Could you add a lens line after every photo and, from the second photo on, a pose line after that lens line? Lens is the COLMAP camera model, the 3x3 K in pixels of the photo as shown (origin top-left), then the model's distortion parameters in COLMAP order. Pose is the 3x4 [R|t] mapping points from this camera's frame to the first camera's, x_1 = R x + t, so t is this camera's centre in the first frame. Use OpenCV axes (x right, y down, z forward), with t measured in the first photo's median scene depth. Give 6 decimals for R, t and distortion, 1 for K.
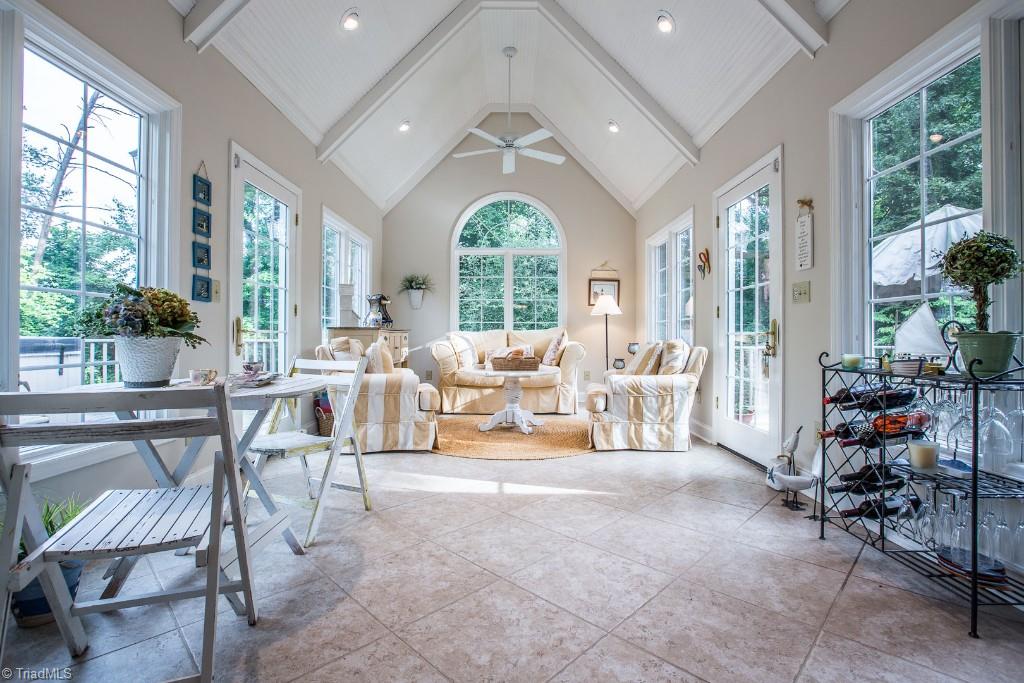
lens RADIAL K [[497.5, 0, 512.0], [0, 497.5, 341.5], [0, 0, 1]] dist [-0.000070, -0.000012]
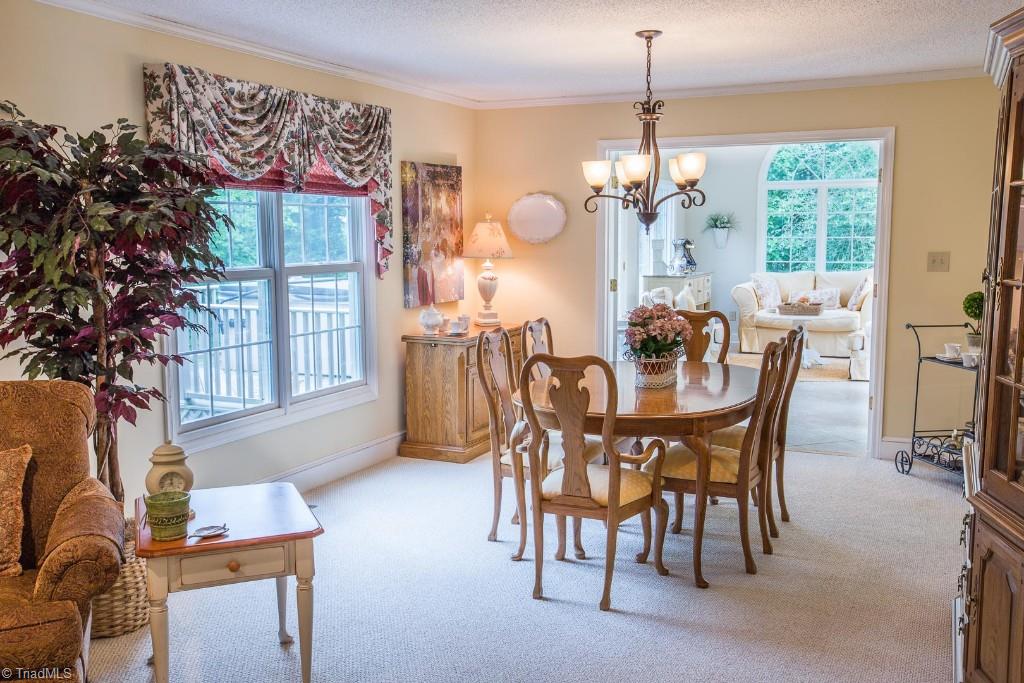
lens RADIAL K [[990.1, 0, 512.0], [0, 990.1, 341.5], [0, 0, 1]] dist [-0.005555, -0.002044]
pose [[0.912702, 0.037974, -0.406859, 0.266937], [0.001493, 0.995356, 0.096250, -0.081745], [0.408624, -0.088455, 0.908406, -1.093669]]
